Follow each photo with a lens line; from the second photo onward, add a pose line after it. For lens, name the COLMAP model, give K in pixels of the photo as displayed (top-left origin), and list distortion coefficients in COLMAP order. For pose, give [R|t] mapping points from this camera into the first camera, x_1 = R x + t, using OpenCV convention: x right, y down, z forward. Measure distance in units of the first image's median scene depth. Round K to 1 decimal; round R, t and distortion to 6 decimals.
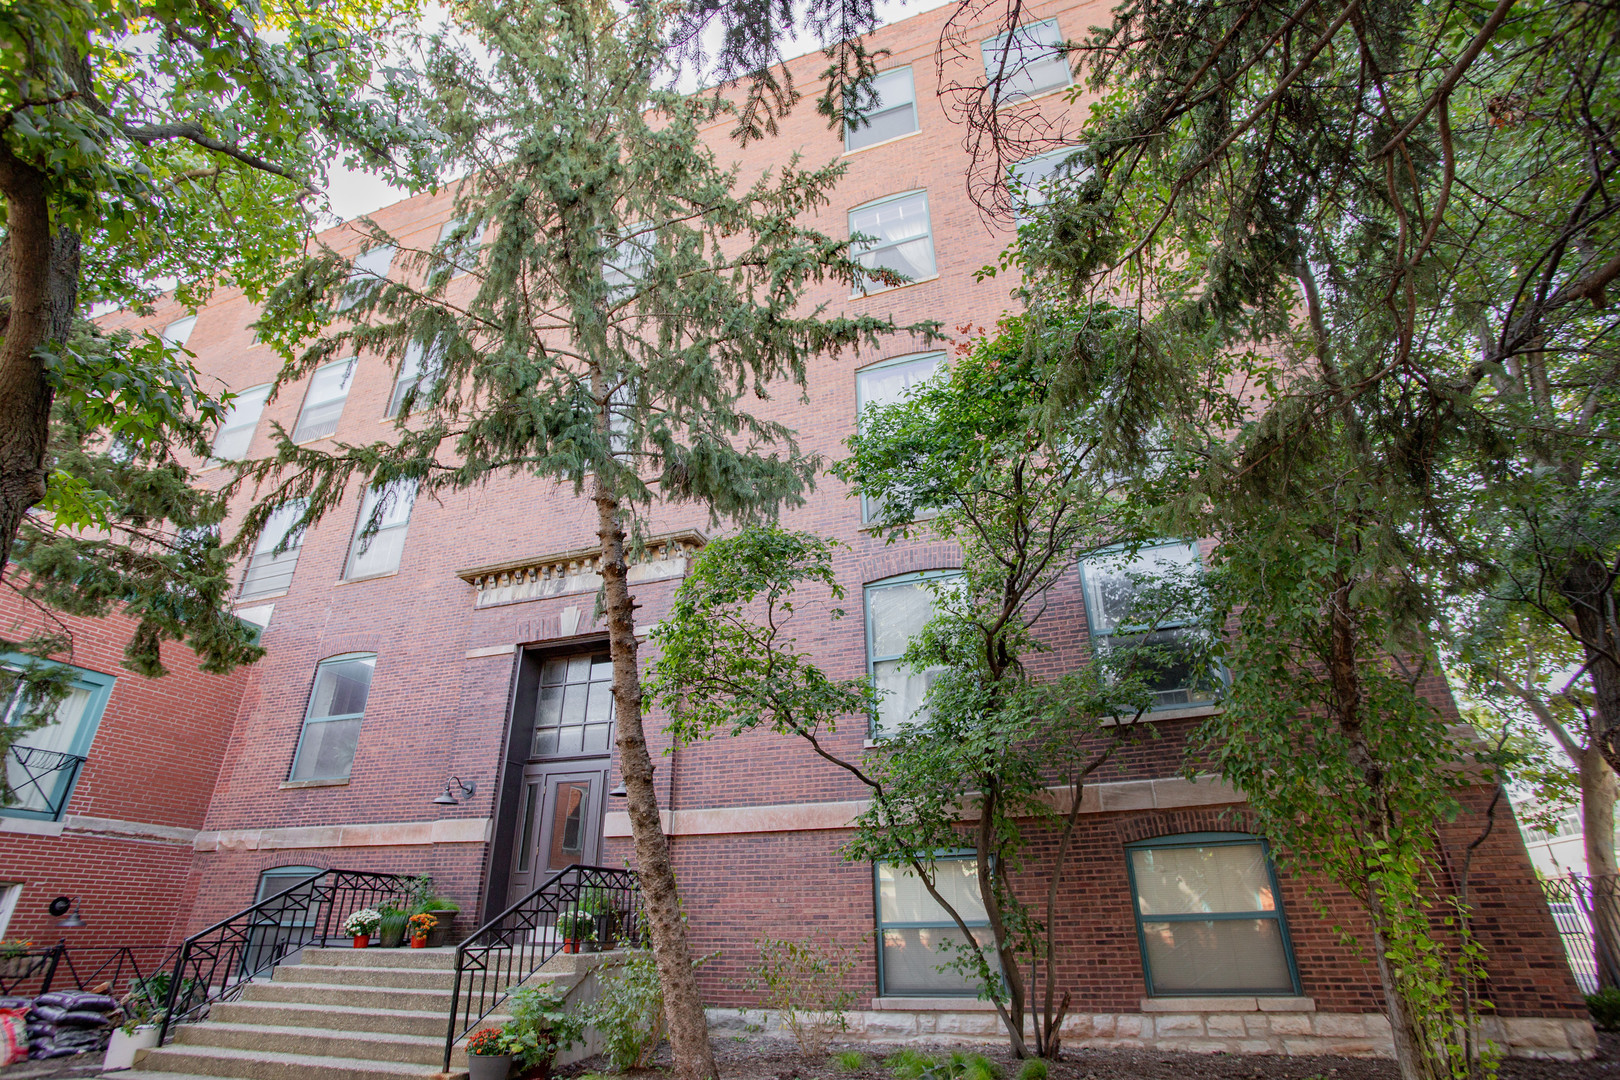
lens RADIAL K [[859.1, 0, 810.0], [0, 859.1, 540.0], [0, 0, 1]] dist [-0.029494, 0.000677]
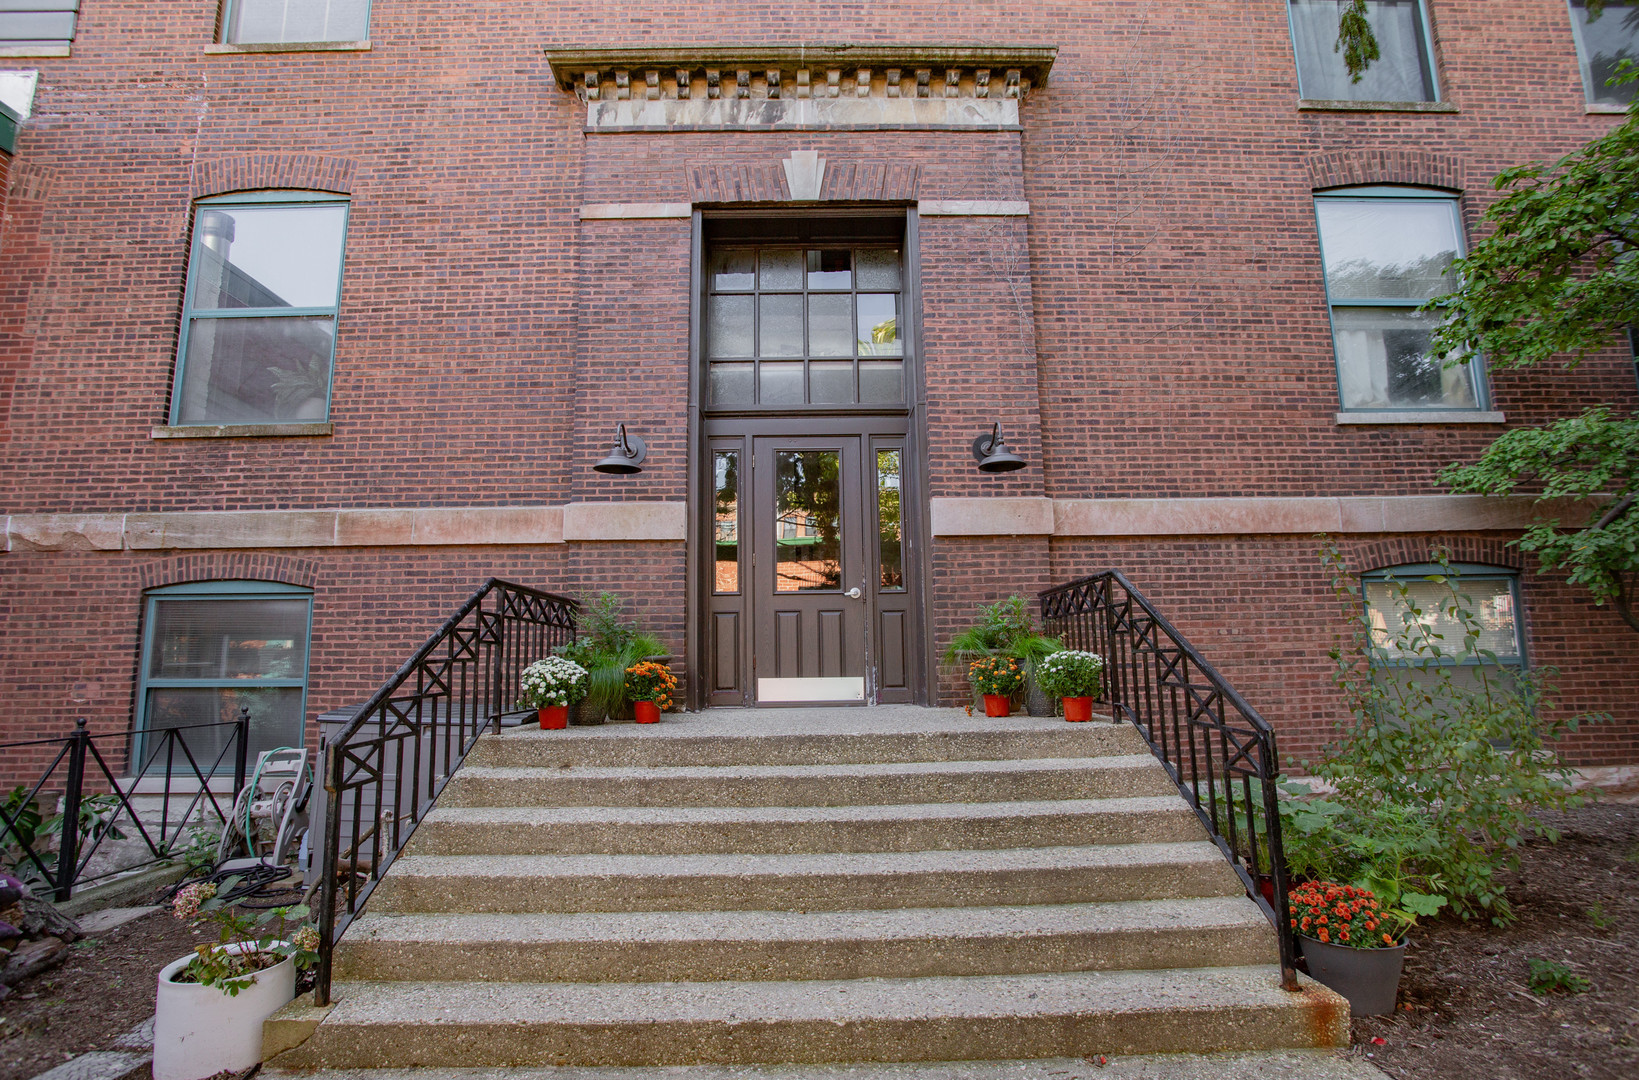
lens RADIAL K [[879.4, 0, 819.5], [0, 879.4, 540.0], [0, 0, 1]] dist [-0.075017, 0.038870]
pose [[0.927752, 0.036057, 0.371452, -0.467384], [-0.141039, 0.955382, 0.259527, 0.171818], [-0.345521, -0.293166, 0.891442, 0.407088]]
